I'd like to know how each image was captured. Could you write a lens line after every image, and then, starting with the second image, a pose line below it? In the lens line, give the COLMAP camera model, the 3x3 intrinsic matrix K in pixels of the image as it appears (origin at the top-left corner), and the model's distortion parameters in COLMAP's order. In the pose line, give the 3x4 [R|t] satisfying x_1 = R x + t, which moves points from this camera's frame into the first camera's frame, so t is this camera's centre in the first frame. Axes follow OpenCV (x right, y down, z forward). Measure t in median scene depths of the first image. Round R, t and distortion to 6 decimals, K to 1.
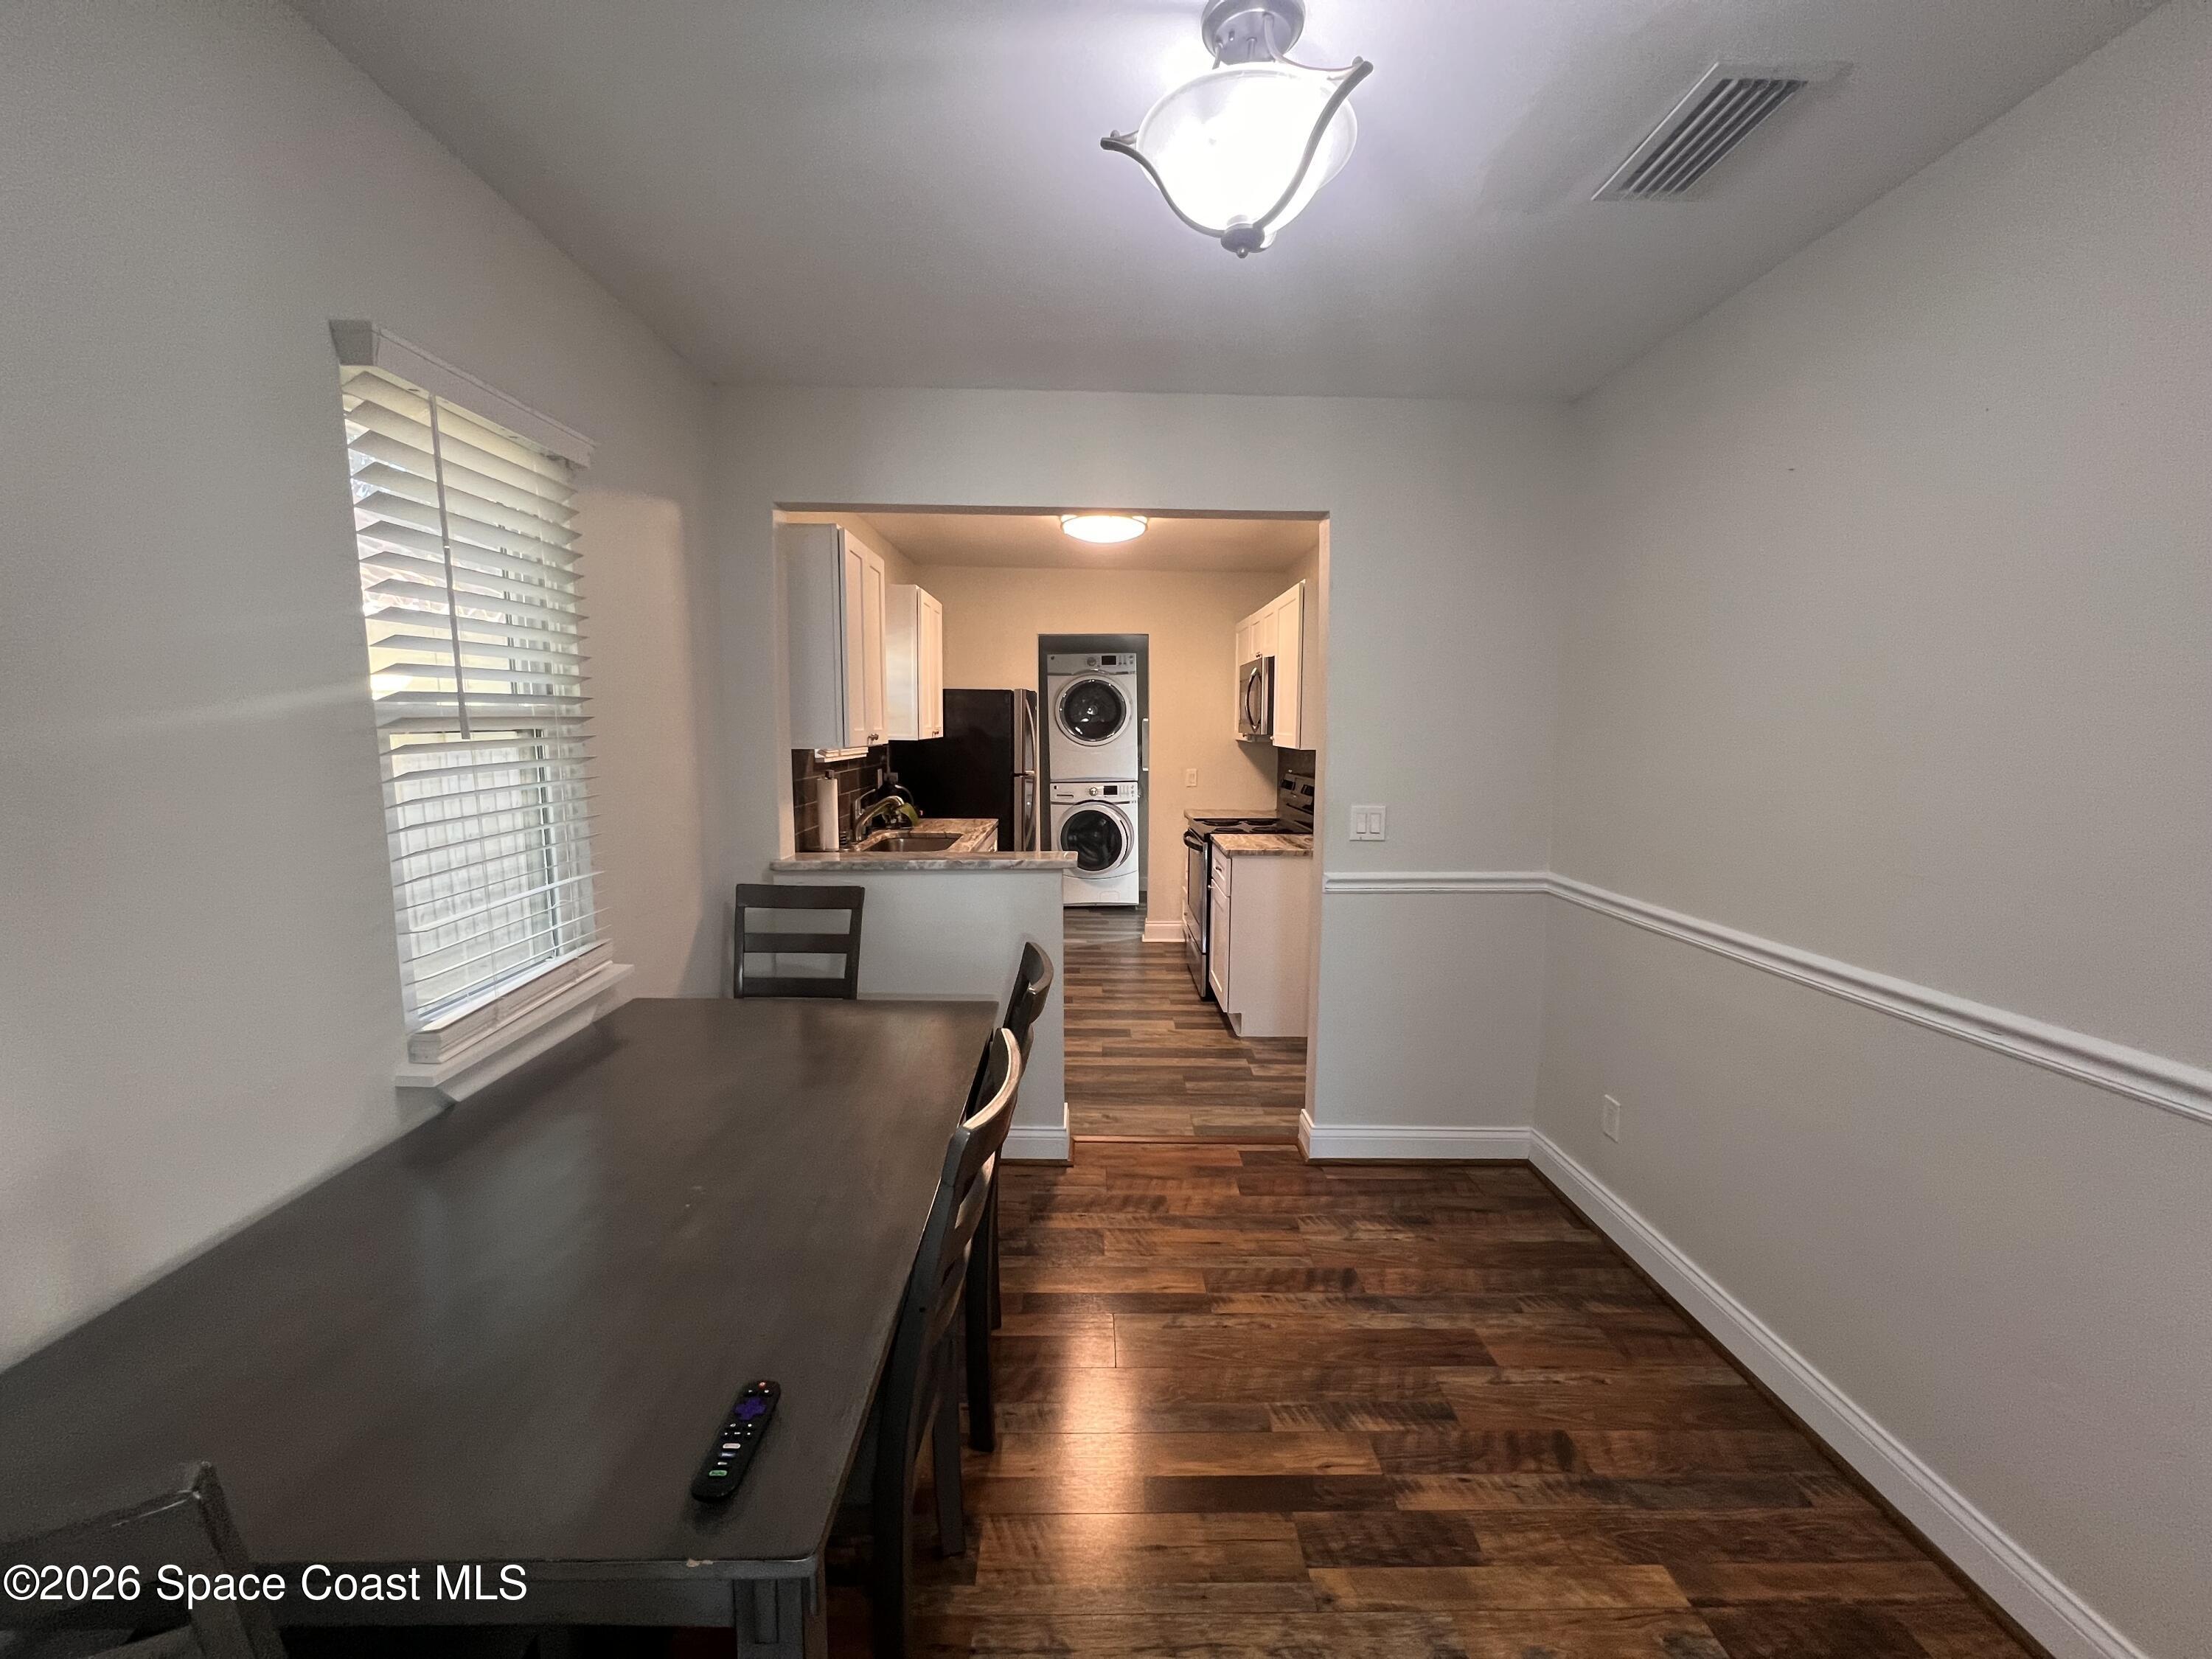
lens RADIAL K [[890.5, 0, 1114.3], [0, 890.5, 836.4], [0, 0, 1]] dist [0.001720, 0.000061]
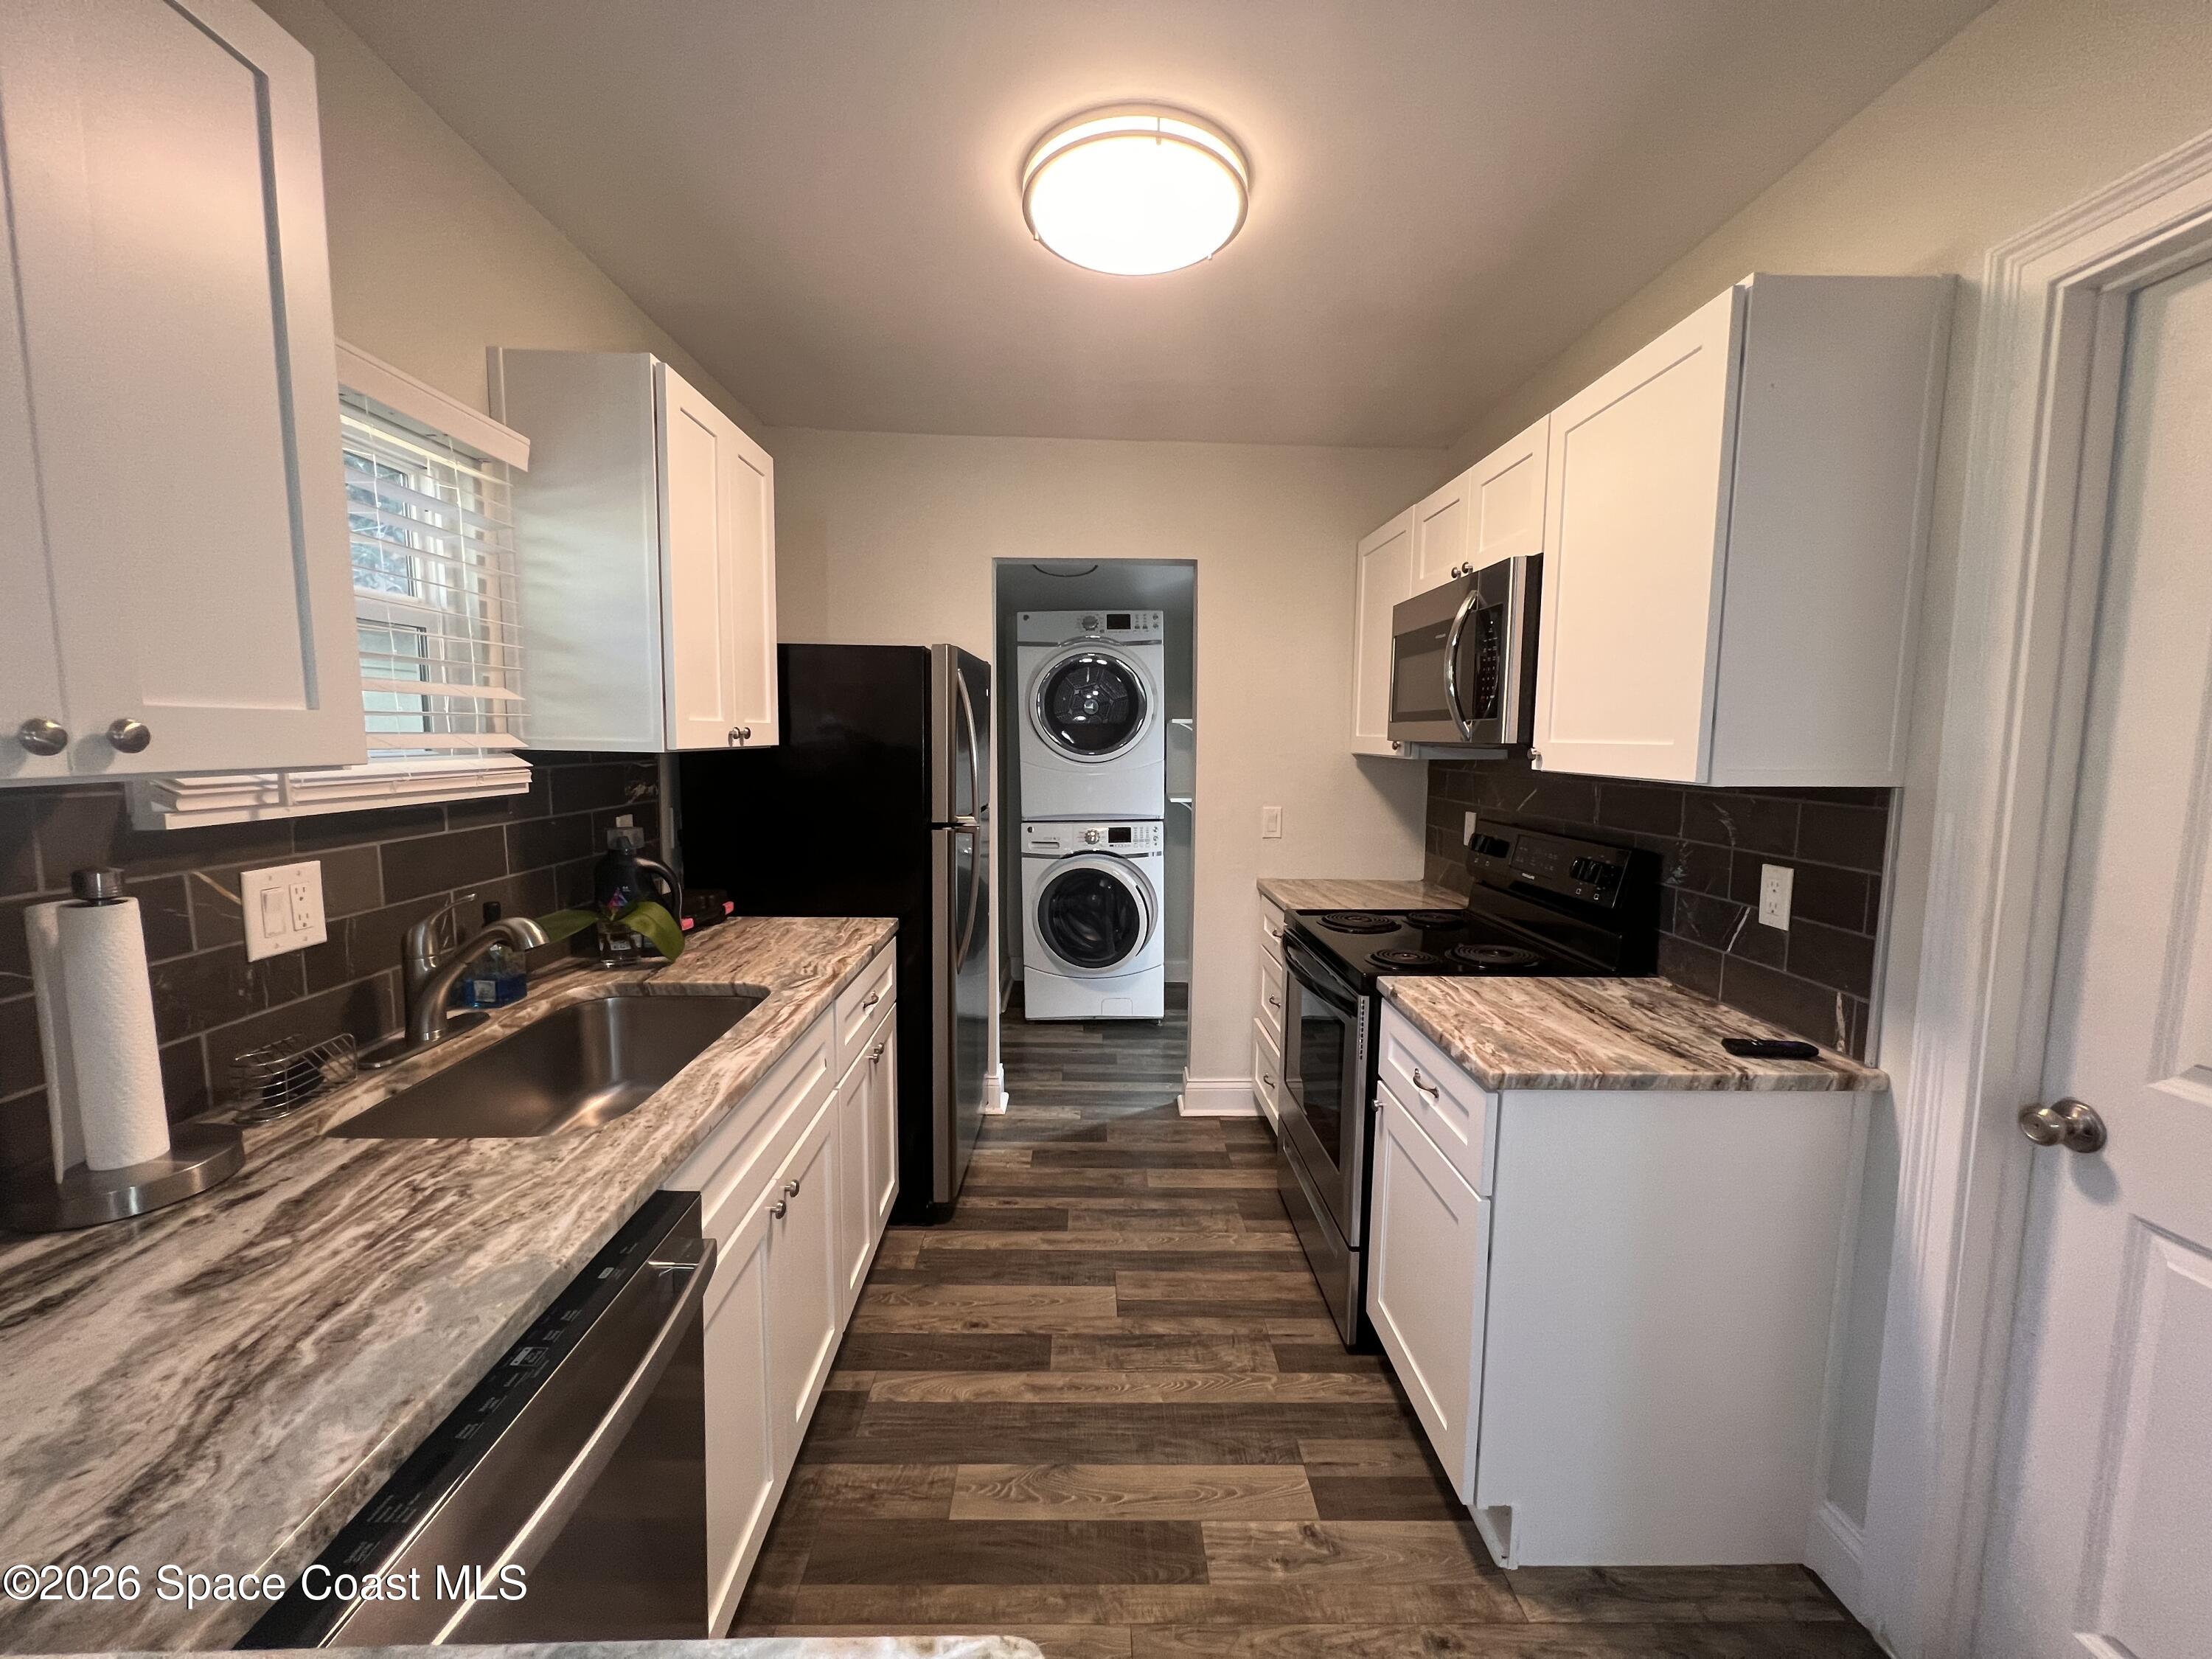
lens RADIAL K [[890.5, 0, 1093.9], [0, 890.5, 823.4], [0, 0, 1]] dist [0.001720, 0.000061]
pose [[0.999923, 0.004041, -0.011727, -0.016439], [-0.004367, 0.999600, -0.027952, -0.046862], [0.011609, 0.028001, 0.999540, 0.427749]]
